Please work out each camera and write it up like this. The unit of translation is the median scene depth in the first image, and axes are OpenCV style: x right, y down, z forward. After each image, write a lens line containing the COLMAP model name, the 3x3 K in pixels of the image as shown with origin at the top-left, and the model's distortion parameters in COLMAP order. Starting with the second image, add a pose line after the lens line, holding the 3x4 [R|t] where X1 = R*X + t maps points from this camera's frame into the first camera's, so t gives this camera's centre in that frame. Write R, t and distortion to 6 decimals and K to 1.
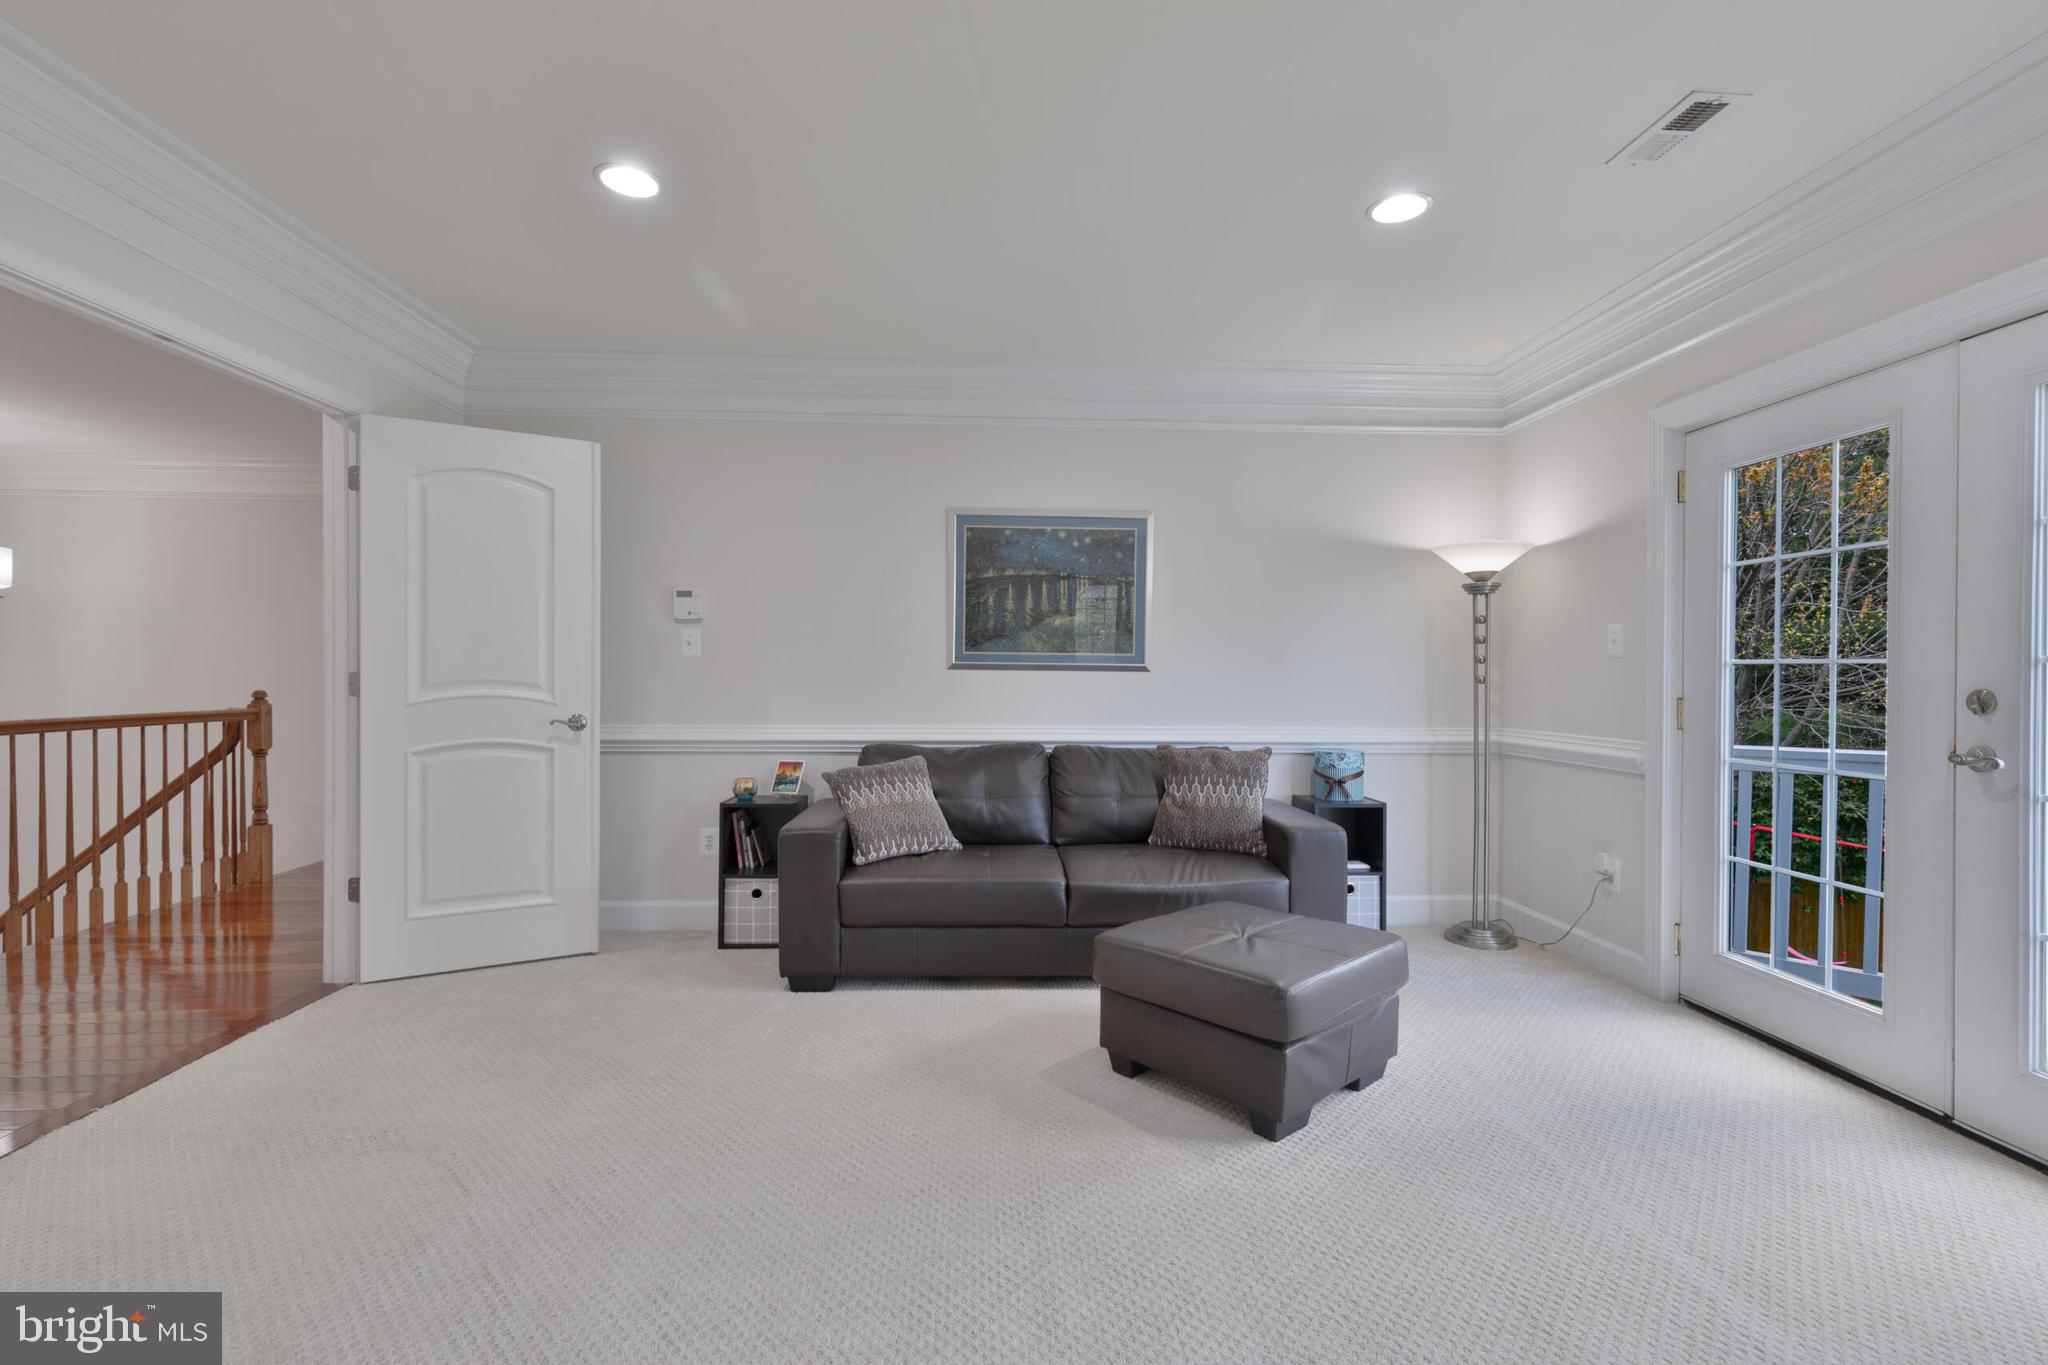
lens RADIAL K [[910.7, 0, 1024.0], [0, 910.7, 682.5], [0, 0, 1]] dist [0.002408, 0.000019]
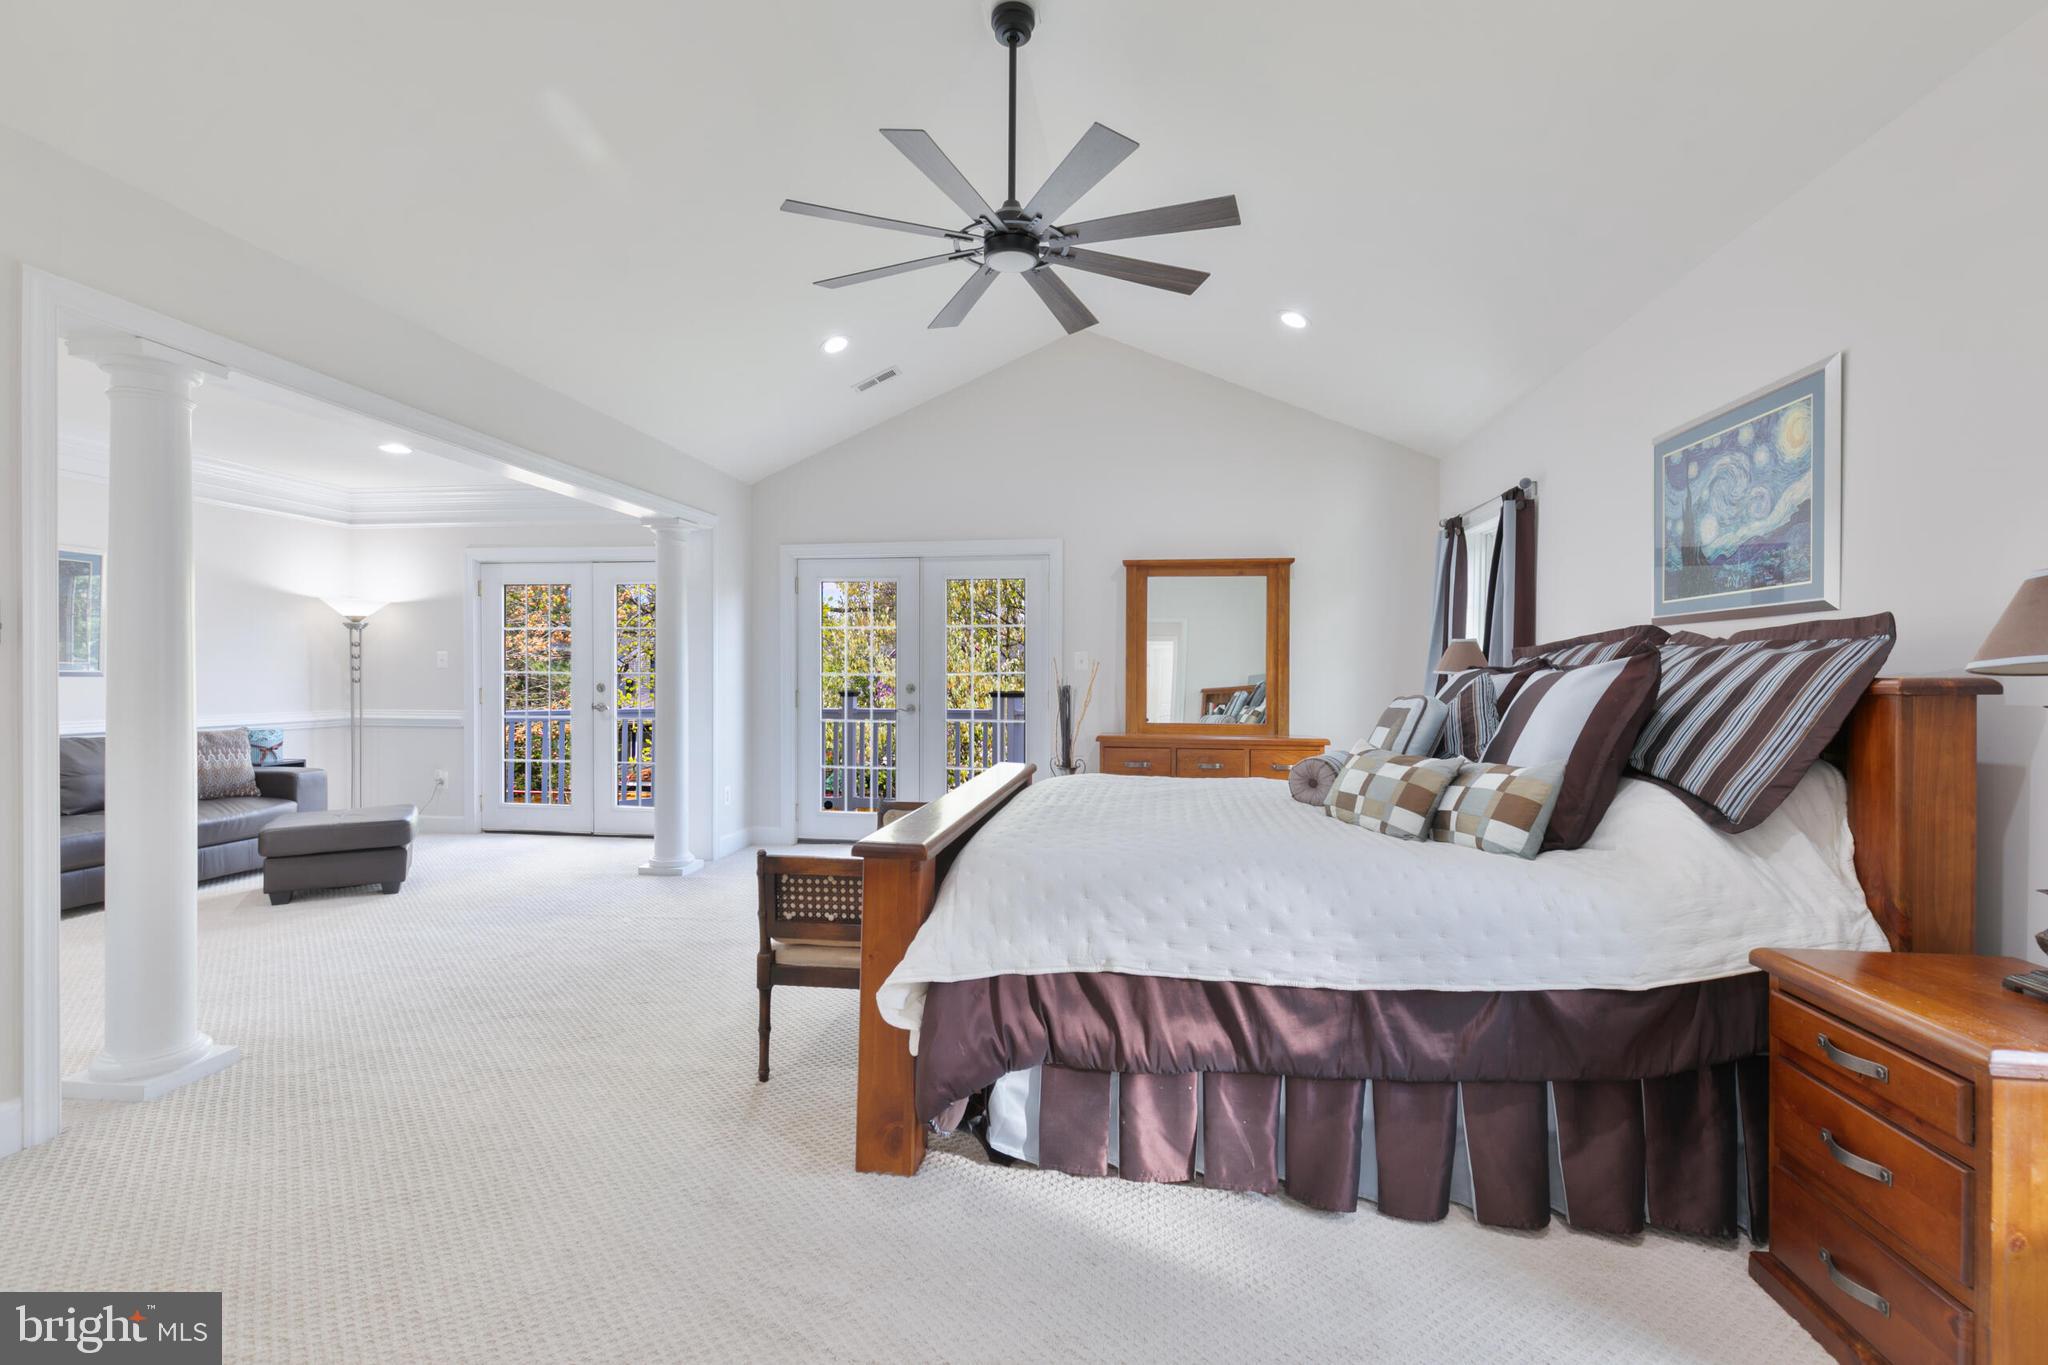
lens RADIAL K [[910.7, 0, 1024.0], [0, 910.7, 682.5], [0, 0, 1]] dist [0.002408, 0.000019]
pose [[0.195206, -0.015521, 0.980639, -1.028536], [0.004604, 0.999878, 0.014909, -0.021100], [-0.980751, 0.001604, 0.195254, -0.600708]]
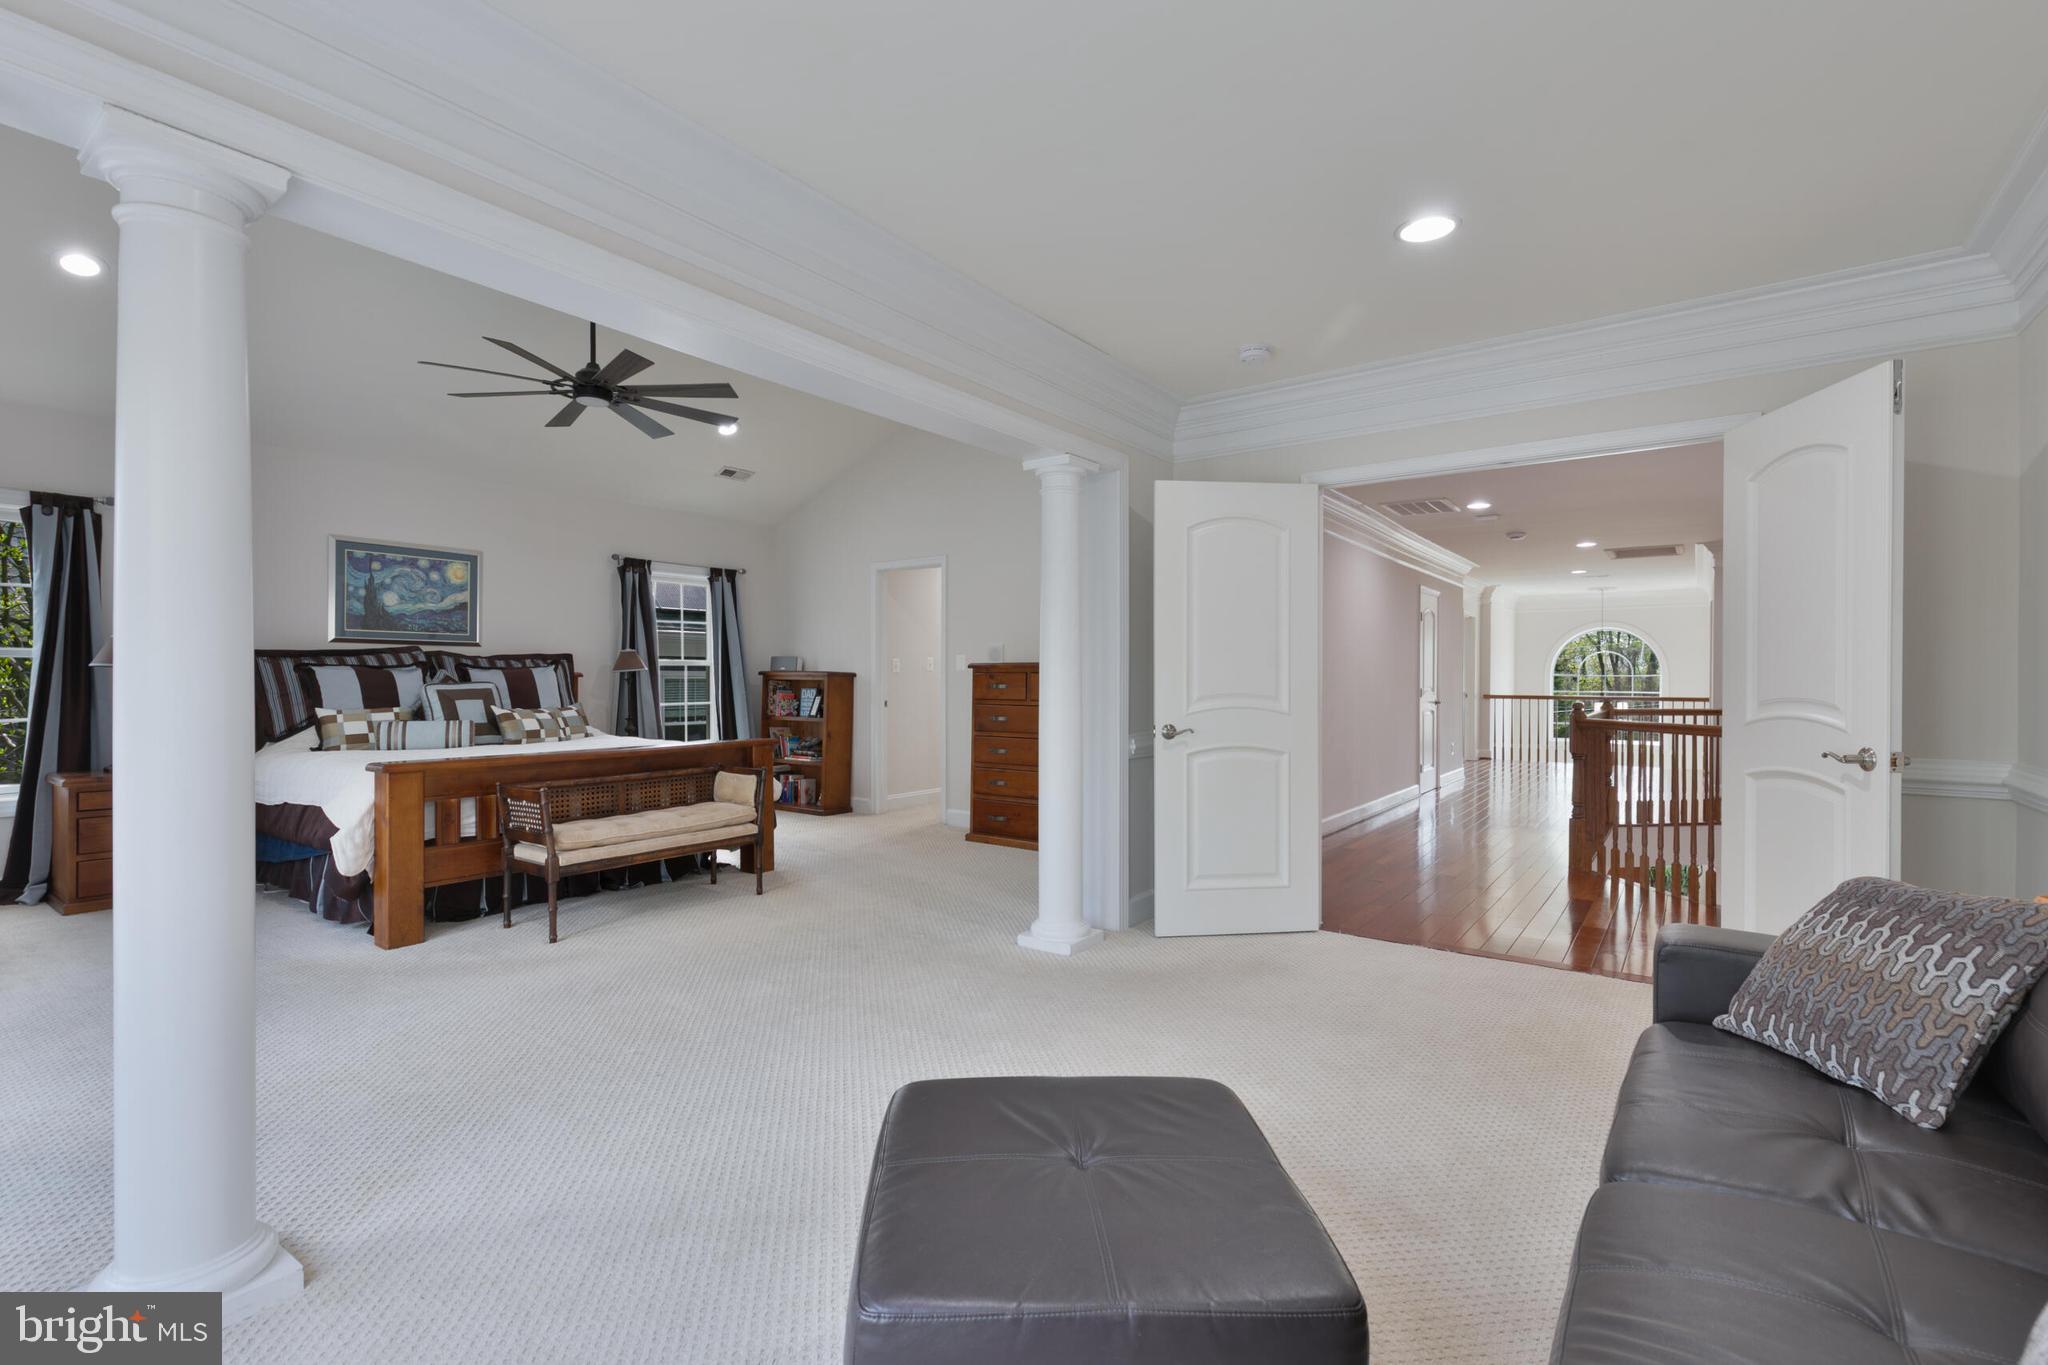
lens RADIAL K [[910.7, 0, 1024.0], [0, 910.7, 682.5], [0, 0, 1]] dist [0.002408, 0.000019]
pose [[-0.625563, -0.002864, -0.780168, 0.490907], [-0.011458, 0.999919, 0.005516, -0.012874], [0.780090, 0.012390, -0.625545, 0.925345]]
